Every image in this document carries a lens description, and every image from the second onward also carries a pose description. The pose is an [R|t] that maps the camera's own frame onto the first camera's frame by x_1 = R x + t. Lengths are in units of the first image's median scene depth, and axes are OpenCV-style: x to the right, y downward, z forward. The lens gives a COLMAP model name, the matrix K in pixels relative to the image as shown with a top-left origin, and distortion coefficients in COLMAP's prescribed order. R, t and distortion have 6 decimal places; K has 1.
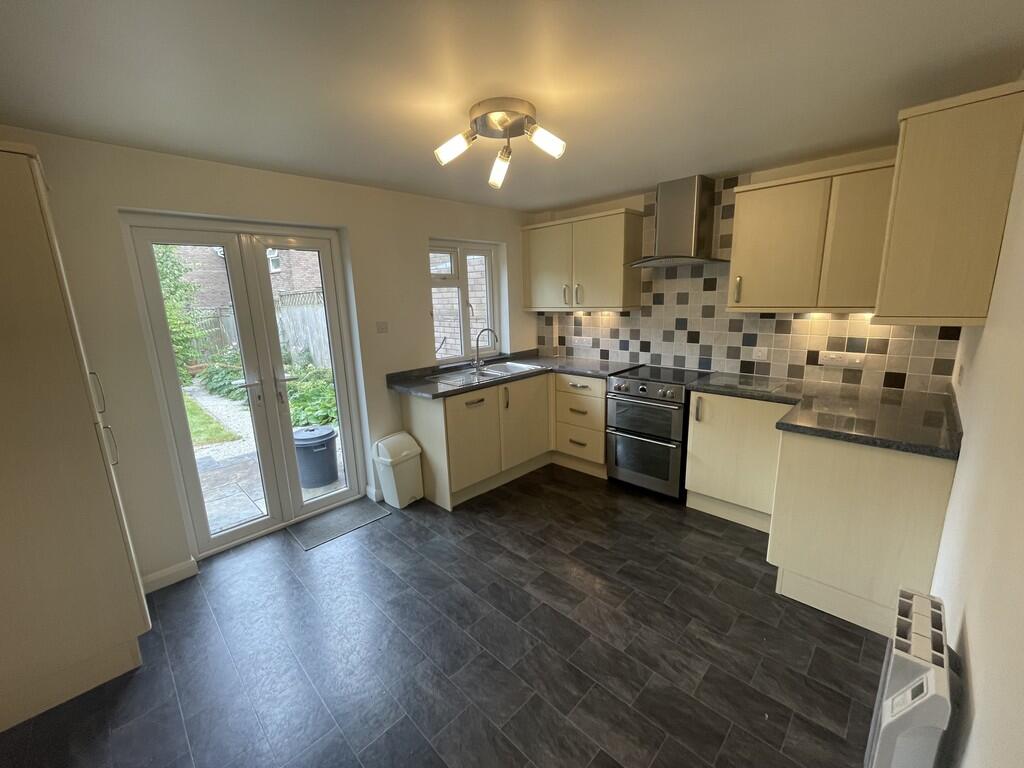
lens RADIAL K [[415.2, 0, 510.1], [0, 415.2, 380.1], [0, 0, 1]] dist [0.000144, -0.000014]
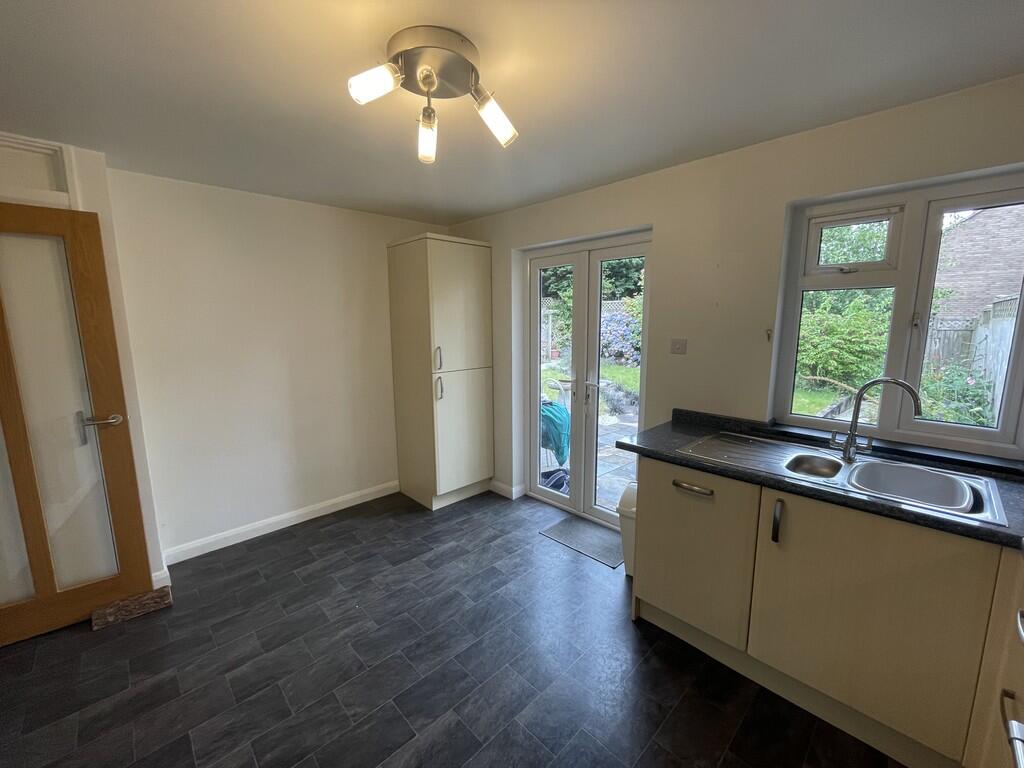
lens RADIAL K [[417.8, 0, 512.0], [0, 417.8, 384.0], [0, 0, 1]] dist [-0.000729, -0.000090]
pose [[-0.020053, 0.188058, -0.981953, 0.438049], [-0.198361, 0.961878, 0.188264, -0.139240], [0.979924, 0.198556, 0.018014, 0.674679]]
